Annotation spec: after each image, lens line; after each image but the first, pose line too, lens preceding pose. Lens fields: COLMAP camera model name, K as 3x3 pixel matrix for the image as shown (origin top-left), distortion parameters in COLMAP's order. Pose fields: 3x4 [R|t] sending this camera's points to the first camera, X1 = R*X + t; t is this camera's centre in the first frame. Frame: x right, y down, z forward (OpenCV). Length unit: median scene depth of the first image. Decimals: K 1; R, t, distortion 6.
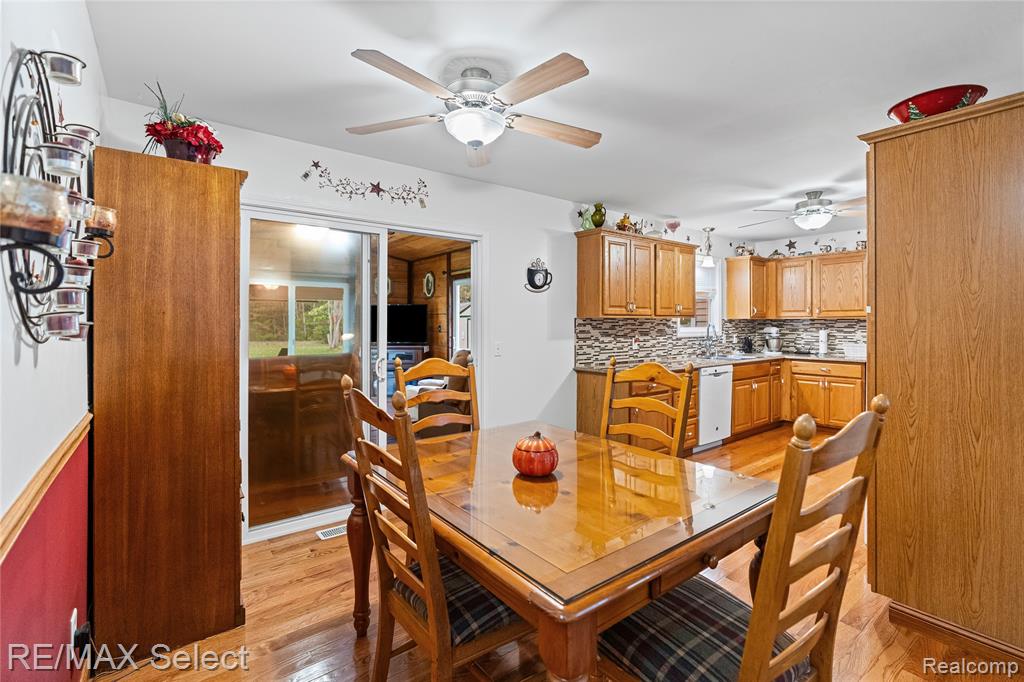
lens RADIAL K [[460.1, 0, 513.7], [0, 460.1, 321.6], [0, 0, 1]] dist [0.000927, 0.000112]
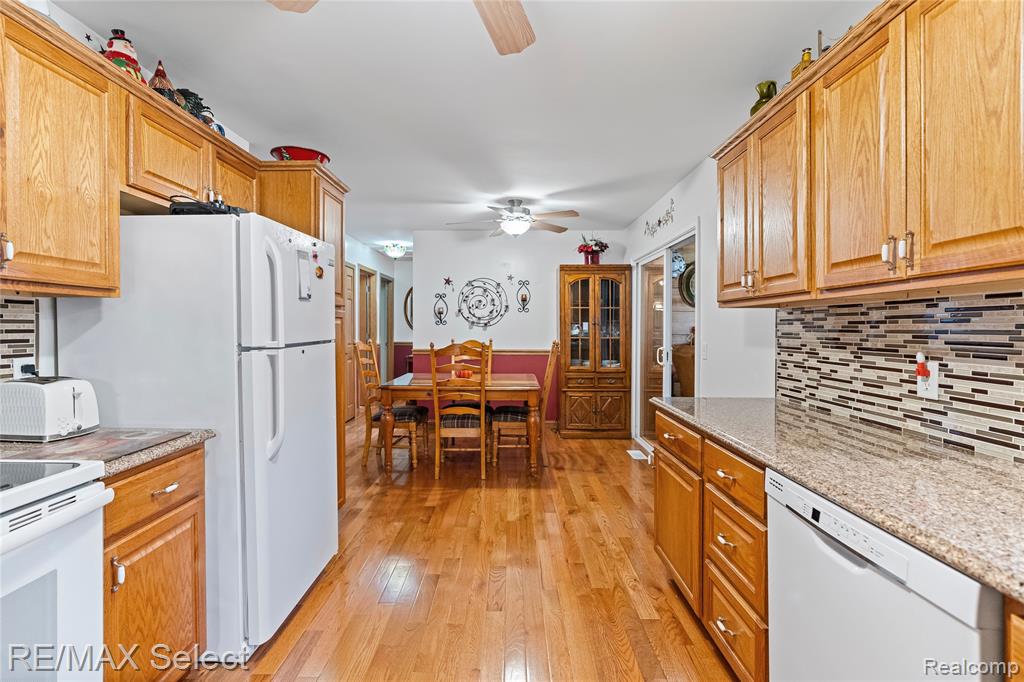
lens RADIAL K [[457.8, 0, 509.2], [0, 457.8, 324.8], [0, 0, 1]] dist [-0.002038, 0.000571]
pose [[-0.611146, -0.005379, -0.791500, 0.662975], [0.000664, 0.999973, -0.007309, 0.012584], [0.791518, -0.004993, -0.611126, 0.944692]]
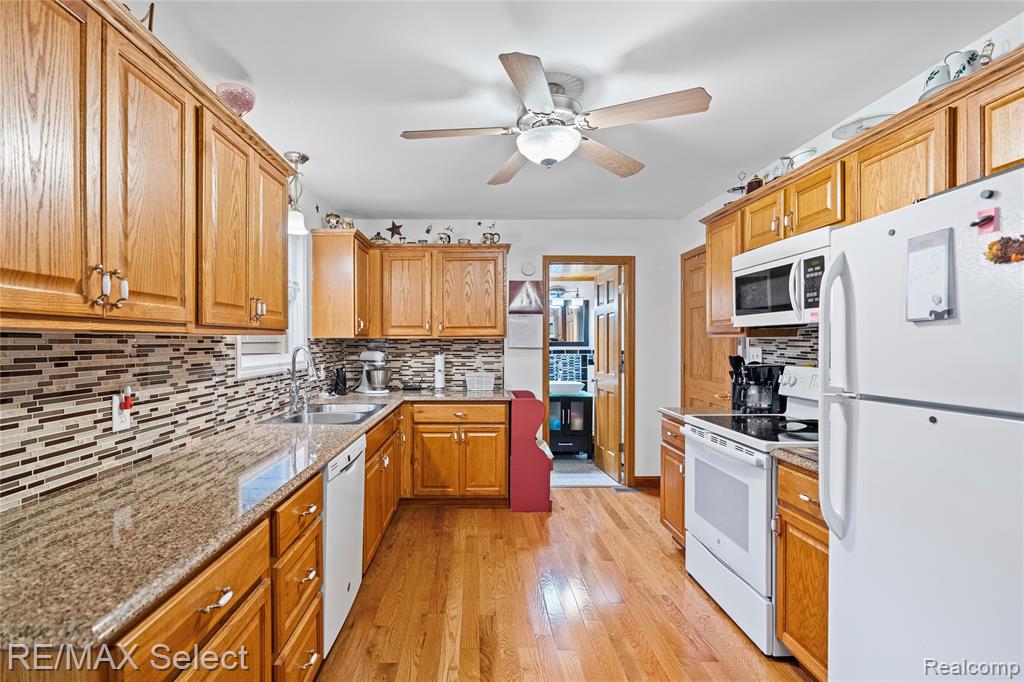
lens RADIAL K [[474.0, 0, 479.2], [0, 474.0, 346.9], [0, 0, 1]] dist [-0.000704, 0.000439]
pose [[0.601009, -0.008009, 0.799202, 0.146205], [-0.002100, 0.999931, 0.011600, -0.002443], [-0.799240, -0.008650, 0.600950, 0.588581]]
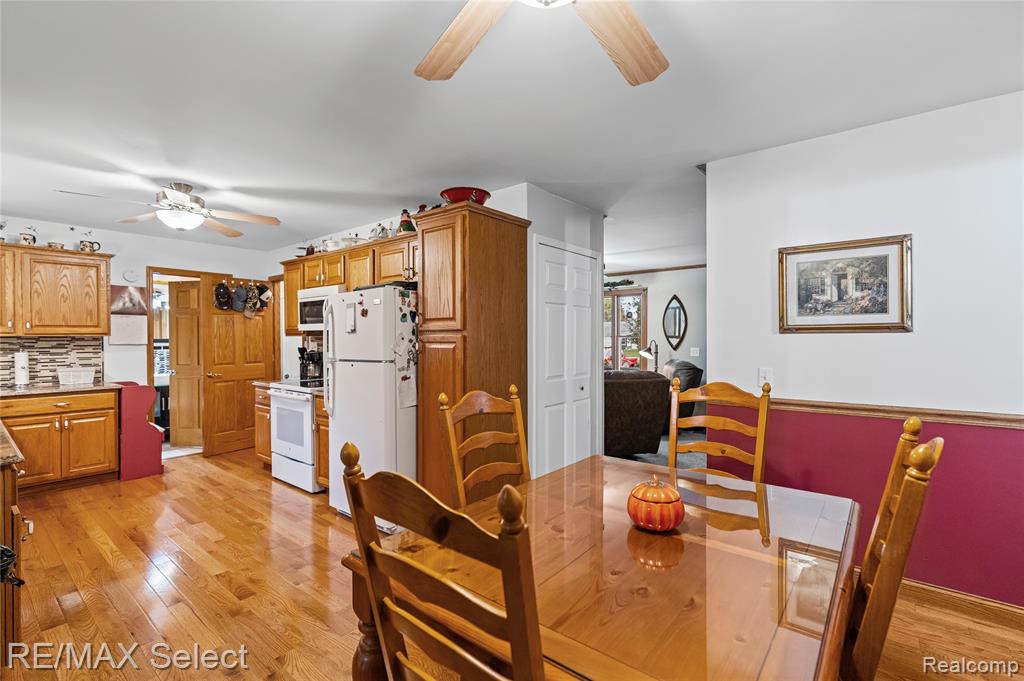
lens RADIAL K [[465.6, 0, 512.0], [0, 465.6, 340.5], [0, 0, 1]] dist [-0.000140, 0.000443]
pose [[-0.229270, -0.005974, 0.973344, -0.237295], [-0.001225, 0.999982, 0.005848, -0.005451], [-0.973362, 0.000149, -0.229273, 0.484119]]
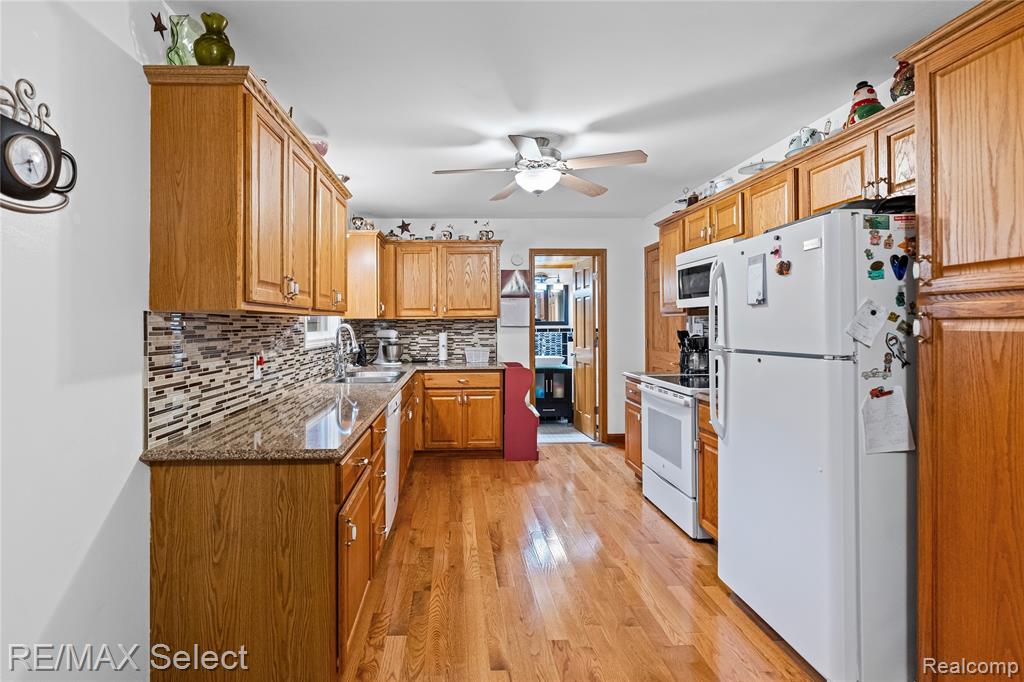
lens RADIAL K [[483.1, 0, 464.3], [0, 483.1, 325.9], [0, 0, 1]] dist [-0.005180, -0.000500]
pose [[0.590581, -0.006436, 0.806953, -0.016416], [0.003502, 0.999979, 0.005413, 0.001920], [-0.806971, -0.000371, 0.590591, 0.513716]]
